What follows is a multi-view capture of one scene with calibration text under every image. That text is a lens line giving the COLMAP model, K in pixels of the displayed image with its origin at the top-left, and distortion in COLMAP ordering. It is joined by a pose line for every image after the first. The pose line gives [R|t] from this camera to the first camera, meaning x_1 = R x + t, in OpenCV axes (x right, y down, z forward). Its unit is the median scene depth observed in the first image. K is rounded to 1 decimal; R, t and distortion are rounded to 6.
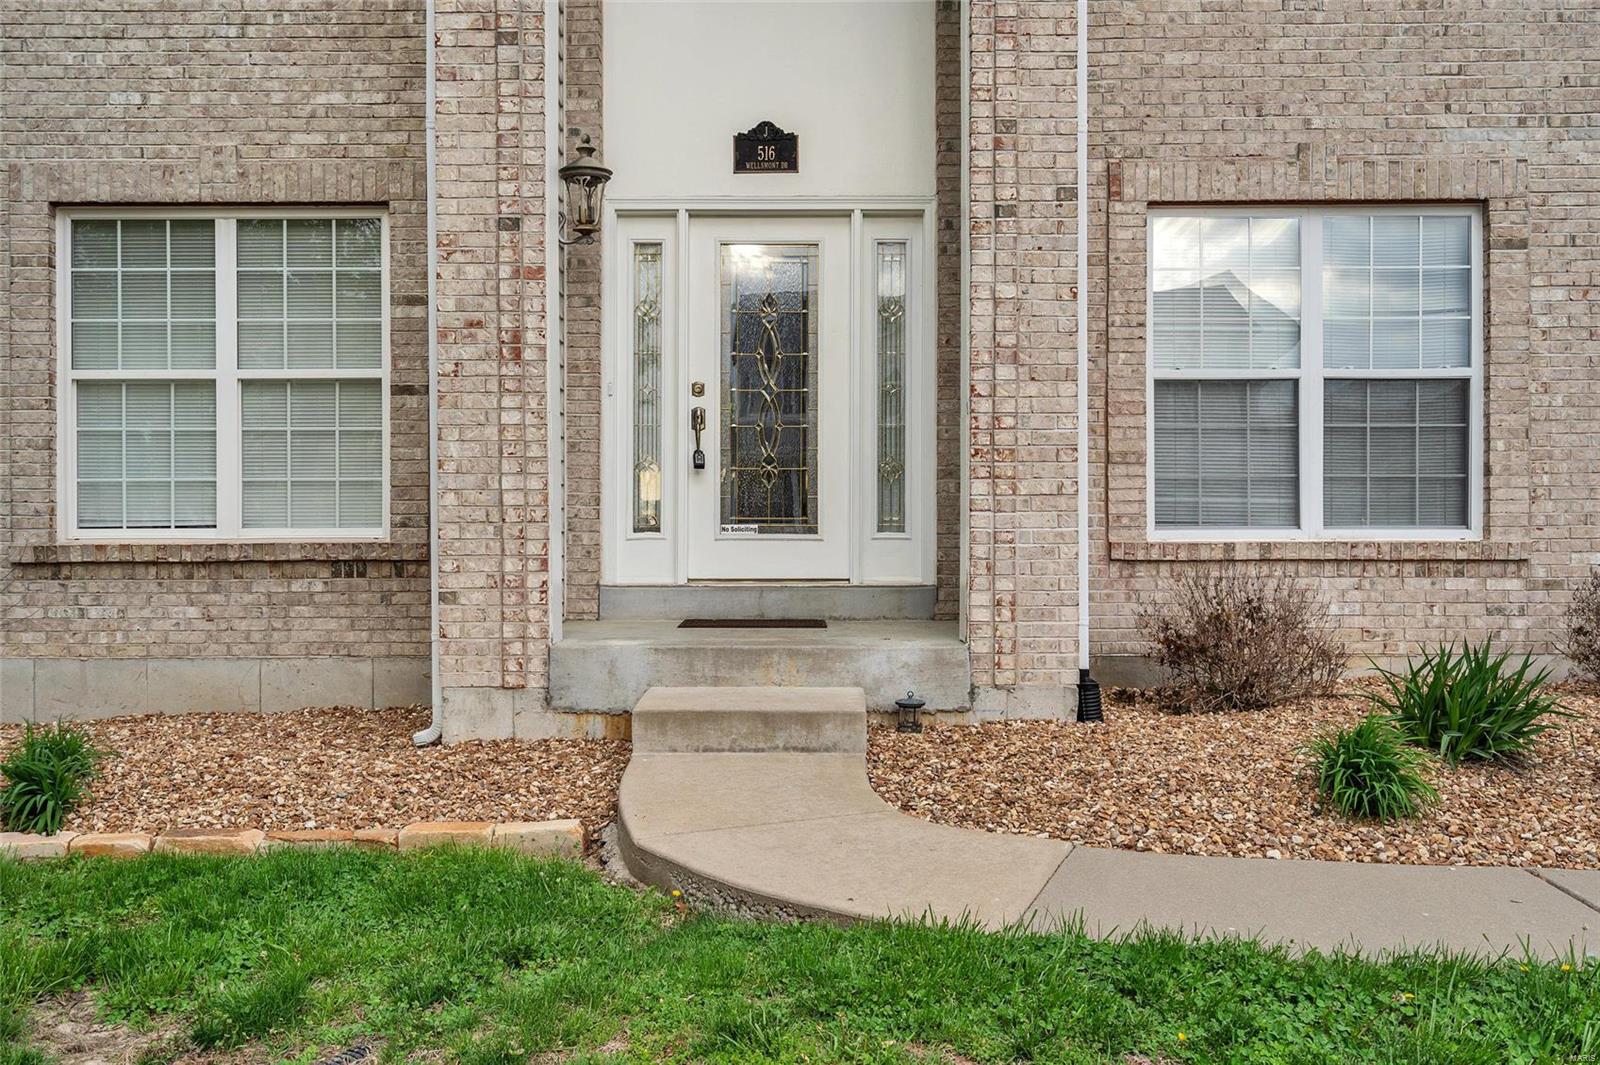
lens RADIAL K [[1505.4, 0, 799.3], [0, 1505.4, 530.5], [0, 0, 1]] dist [0.010078, 0.000000]
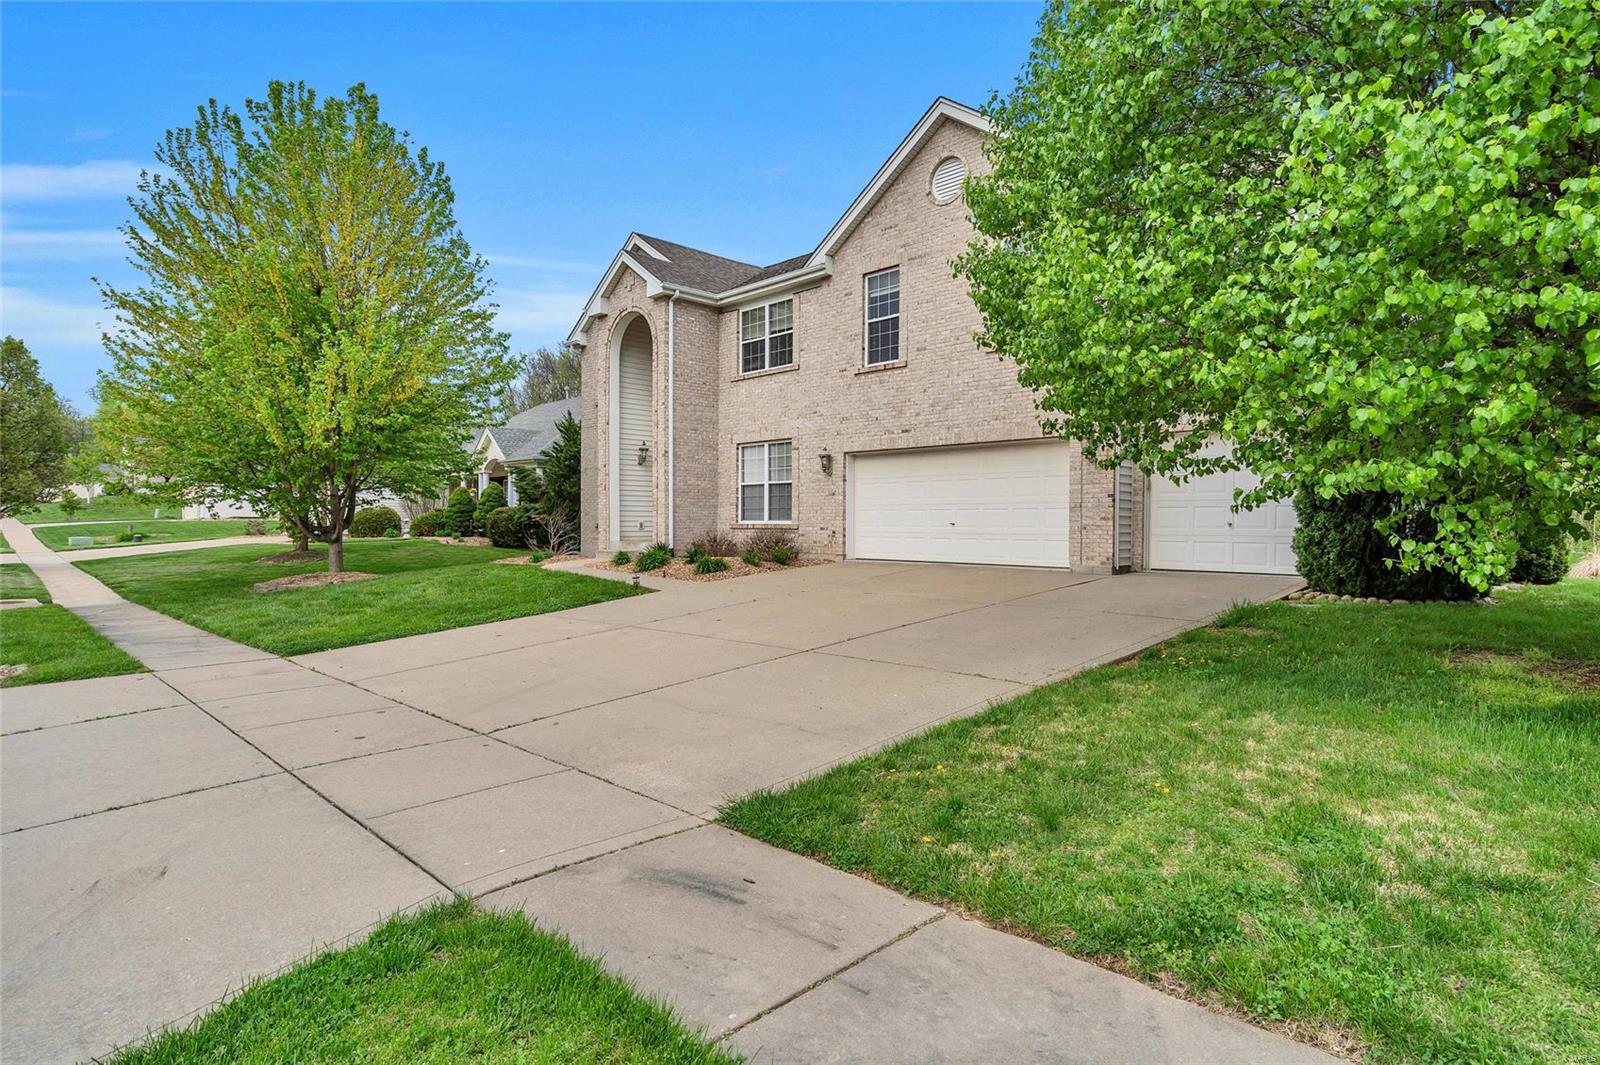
lens RADIAL K [[816.2, 0, 802.0], [0, 816.2, 536.1], [0, 0, 1]] dist [-0.001768, -0.000095]
pose [[0.702930, 0.015726, -0.711085, 2.020762], [-0.007613, 0.999865, 0.014588, 0.008368], [0.711218, -0.004841, 0.702955, -0.499931]]
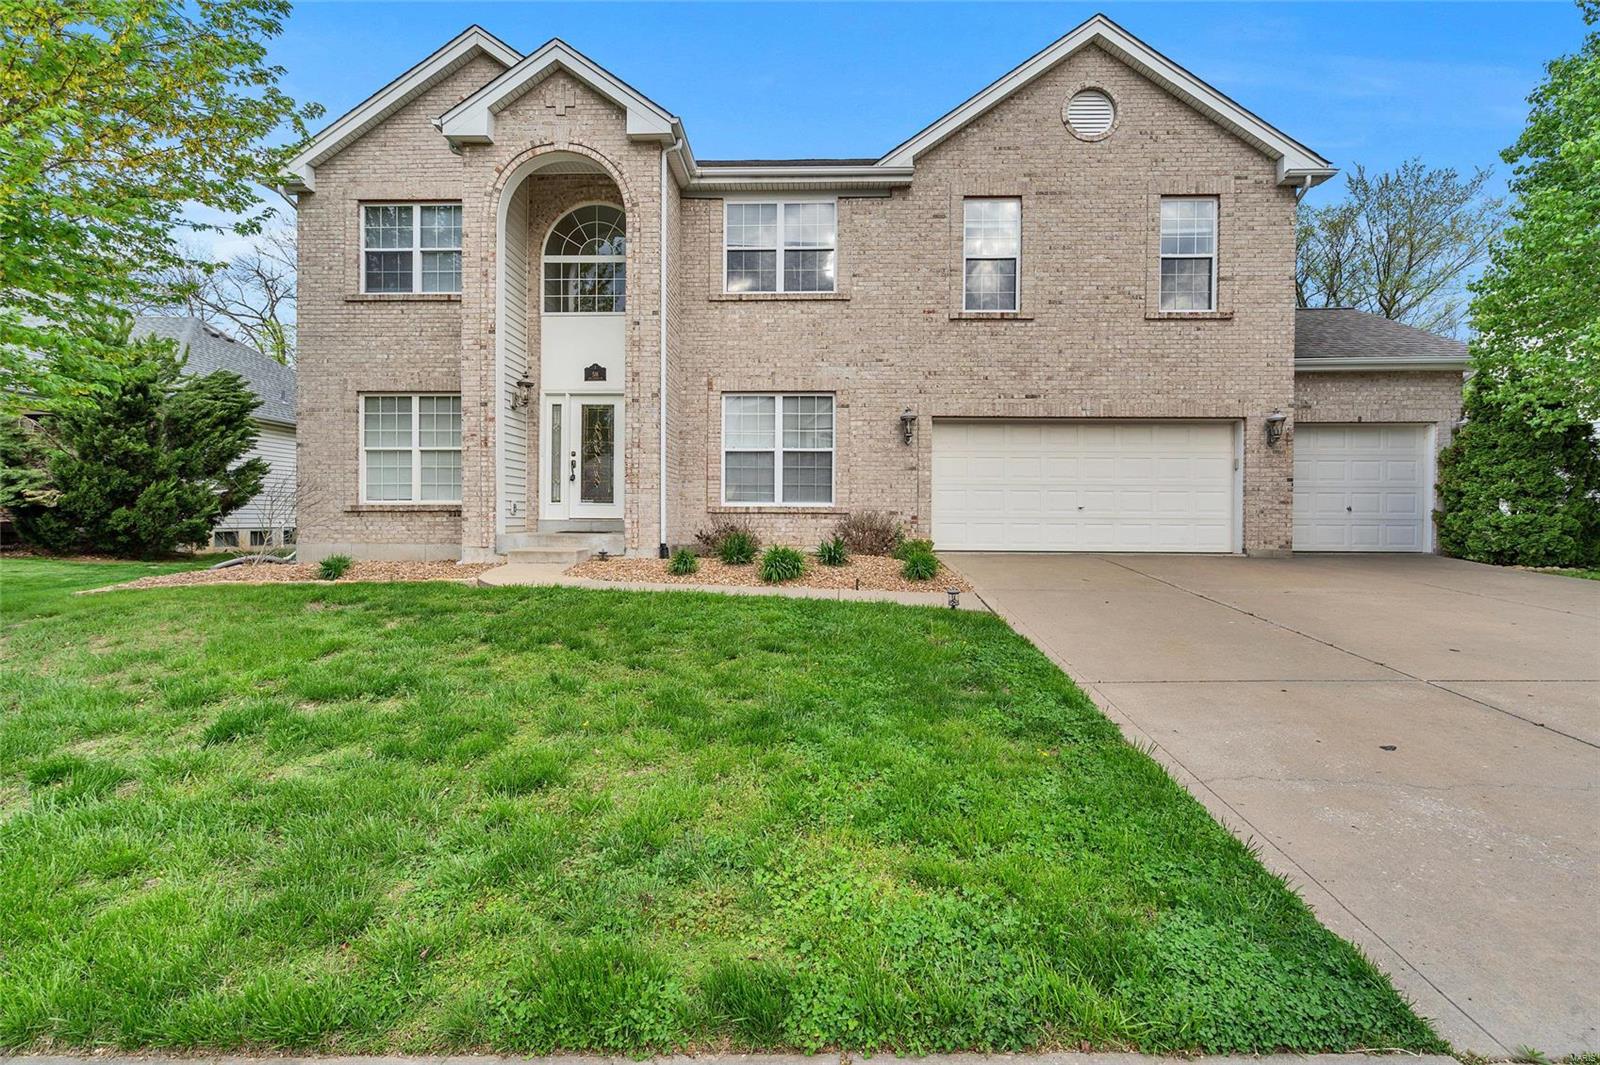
lens RADIAL K [[790.6, 0, 801.5], [0, 790.6, 520.5], [0, 0, 1]] dist [0.004440, 0.000311]
pose [[0.999486, 0.006521, -0.031399, 0.438725], [-0.006447, 0.999976, 0.002465, 0.030619], [0.031415, -0.002262, 0.999504, -0.548012]]
